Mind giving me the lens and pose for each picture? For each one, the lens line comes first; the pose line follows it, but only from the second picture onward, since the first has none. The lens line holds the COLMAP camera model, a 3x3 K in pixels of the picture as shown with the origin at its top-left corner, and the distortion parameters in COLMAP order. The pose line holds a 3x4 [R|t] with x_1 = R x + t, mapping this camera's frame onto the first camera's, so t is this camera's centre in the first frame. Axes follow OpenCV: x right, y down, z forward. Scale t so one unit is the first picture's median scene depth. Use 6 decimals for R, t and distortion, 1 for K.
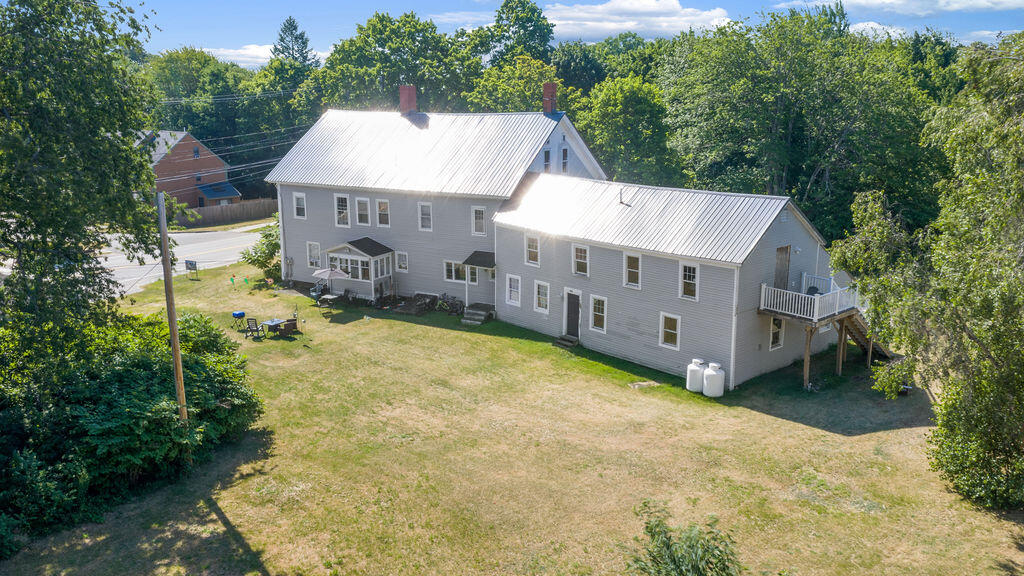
lens RADIAL K [[850.6, 0, 512.0], [0, 850.6, 288.0], [0, 0, 1]] dist [0.046192, -0.004565]
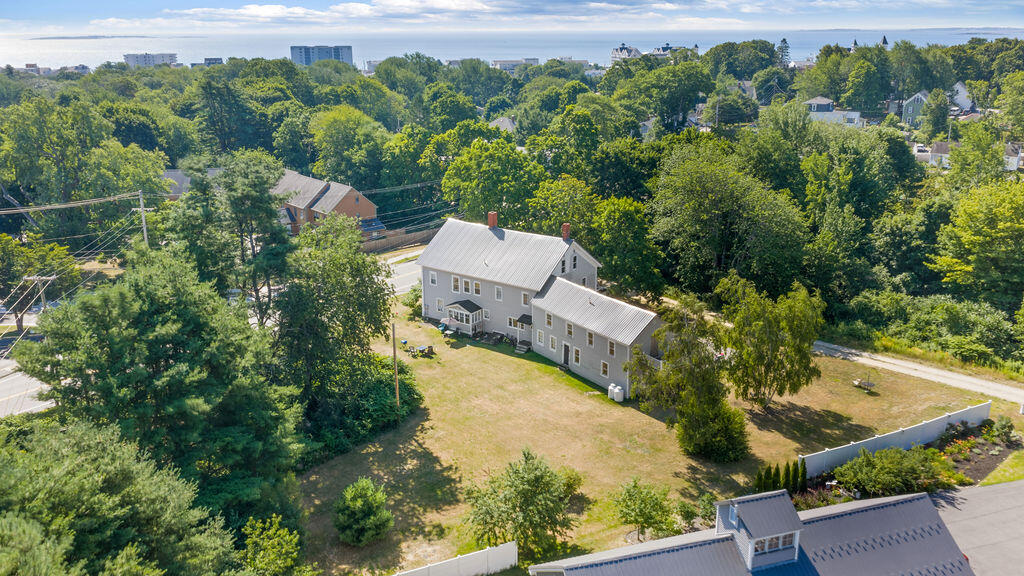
lens RADIAL K [[850.6, 0, 512.0], [0, 850.6, 288.0], [0, 0, 1]] dist [0.046192, -0.004565]
pose [[0.992710, 0.032749, -0.115994, 0.163596], [-0.024435, 0.997077, 0.072387, -0.257348], [0.118025, -0.069025, 0.990609, -0.976909]]
